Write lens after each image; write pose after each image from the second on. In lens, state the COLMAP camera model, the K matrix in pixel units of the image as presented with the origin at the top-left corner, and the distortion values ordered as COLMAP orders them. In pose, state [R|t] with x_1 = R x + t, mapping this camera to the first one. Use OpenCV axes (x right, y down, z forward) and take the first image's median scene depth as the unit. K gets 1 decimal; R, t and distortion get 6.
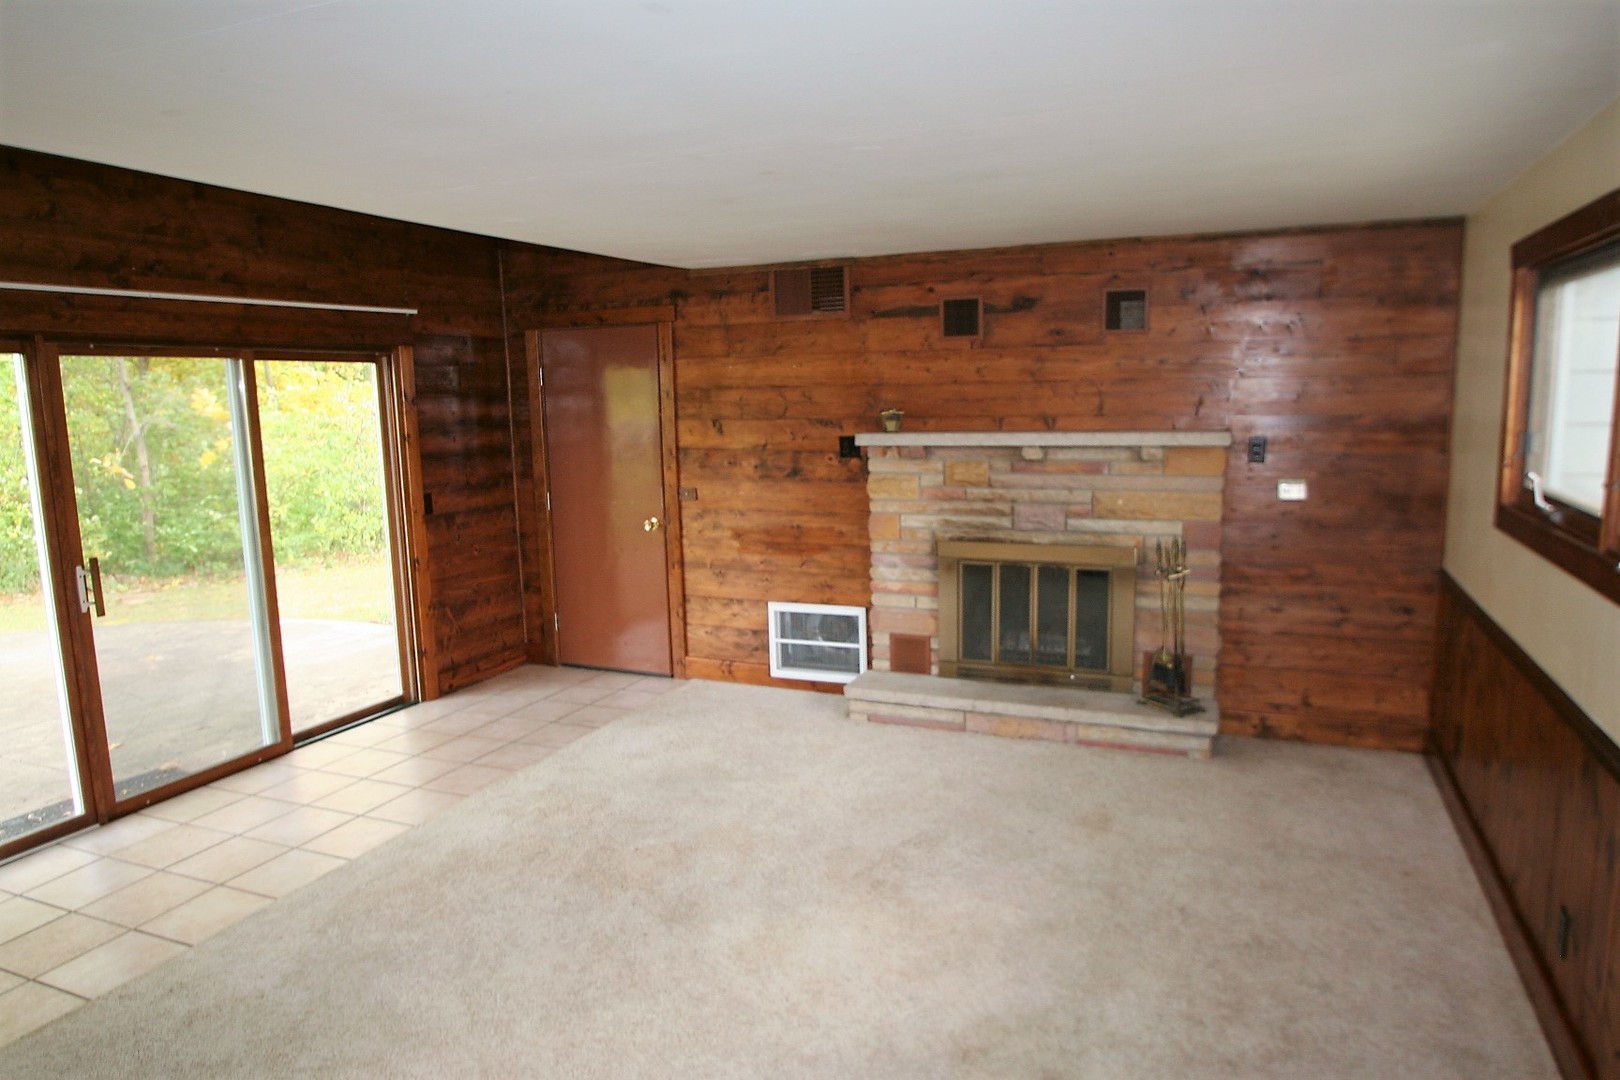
lens RADIAL K [[1018.6, 0, 841.6], [0, 1018.6, 544.3], [0, 0, 1]] dist [-0.025810, -0.000418]
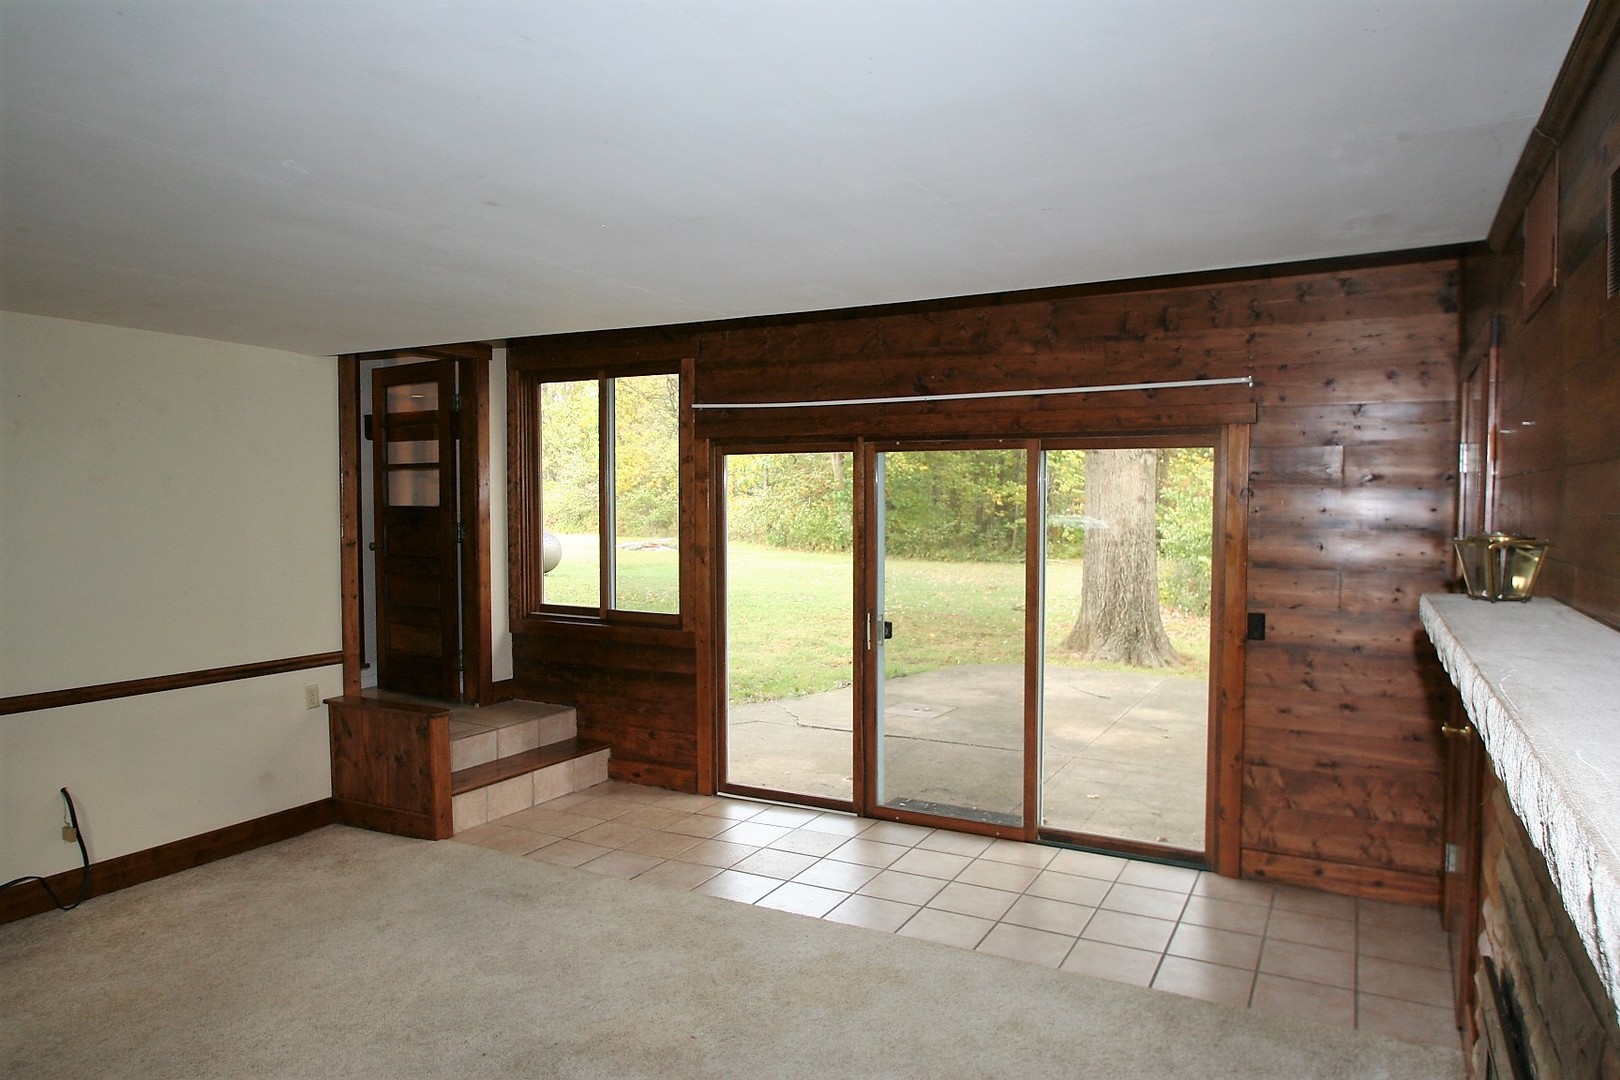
lens RADIAL K [[1018.6, 0, 841.6], [0, 1018.6, 544.3], [0, 0, 1]] dist [-0.025810, -0.000418]
pose [[-0.093054, 0.064932, -0.993542, 0.384009], [-0.148389, 0.985822, 0.078326, -0.115896], [0.984541, 0.154719, -0.082099, 0.753359]]
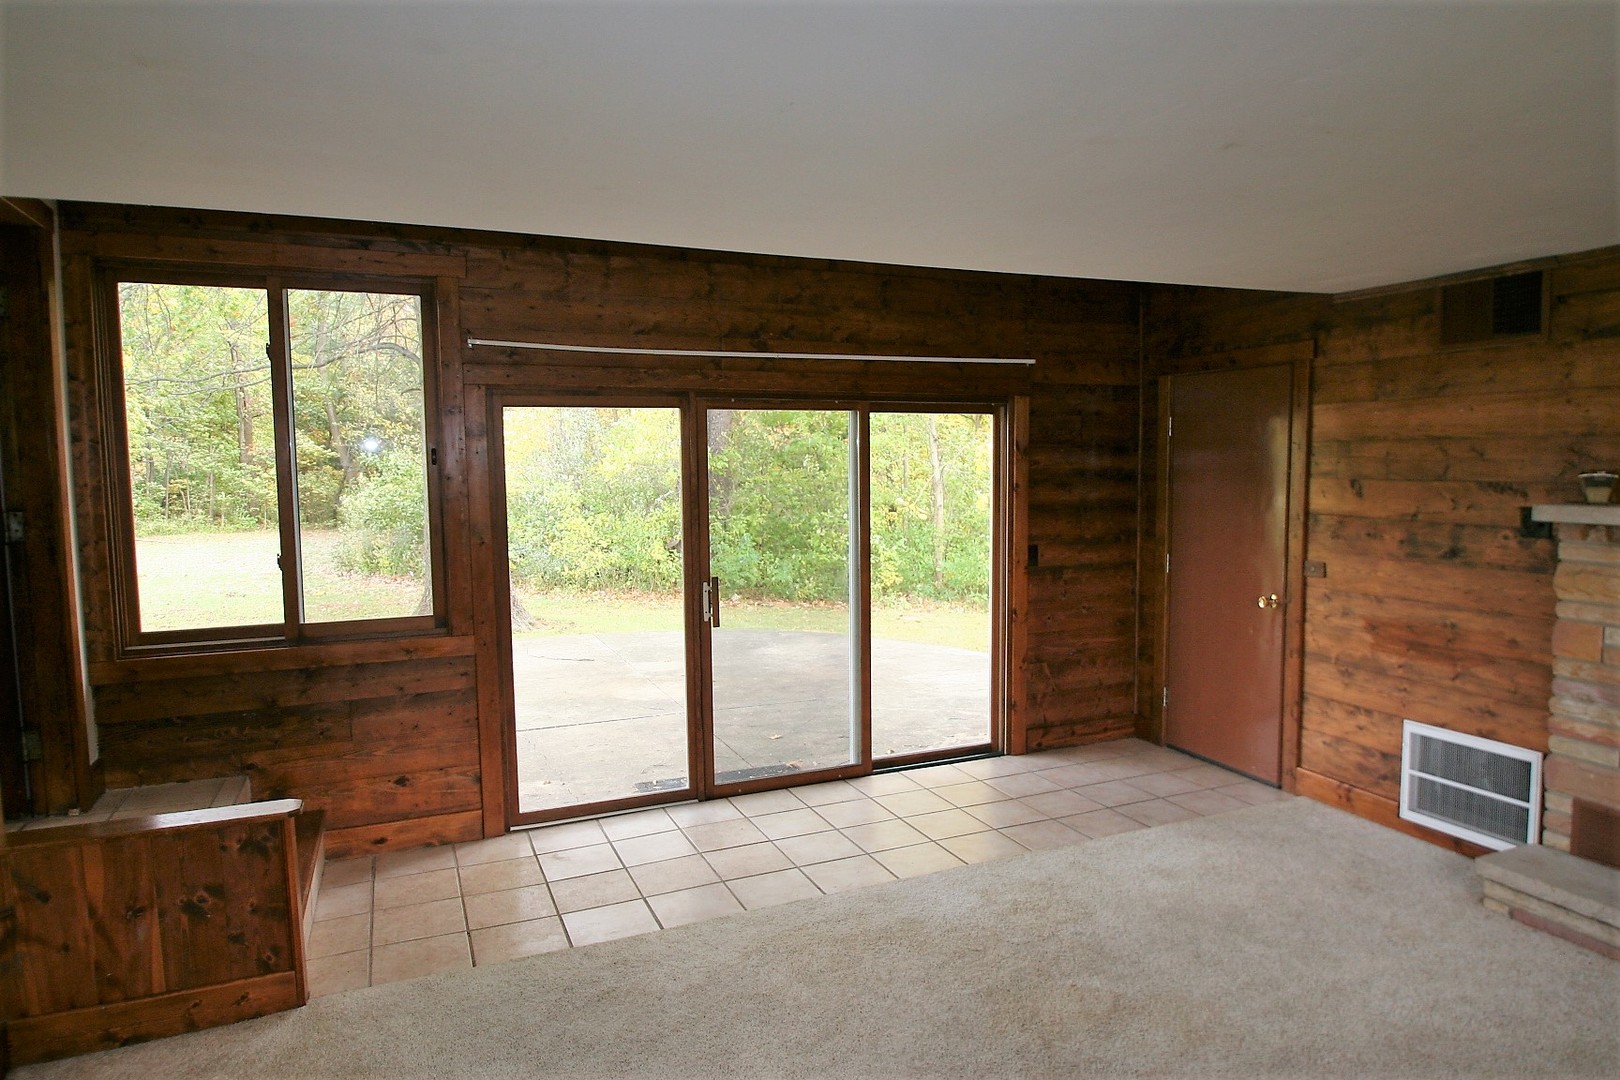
lens RADIAL K [[1018.6, 0, 841.6], [0, 1018.6, 544.3], [0, 0, 1]] dist [-0.025810, -0.000418]
pose [[0.721357, 0.071569, -0.688855, 0.138867], [-0.108409, 0.994054, -0.010246, -0.020663], [0.684026, 0.082069, 0.724826, 0.159349]]
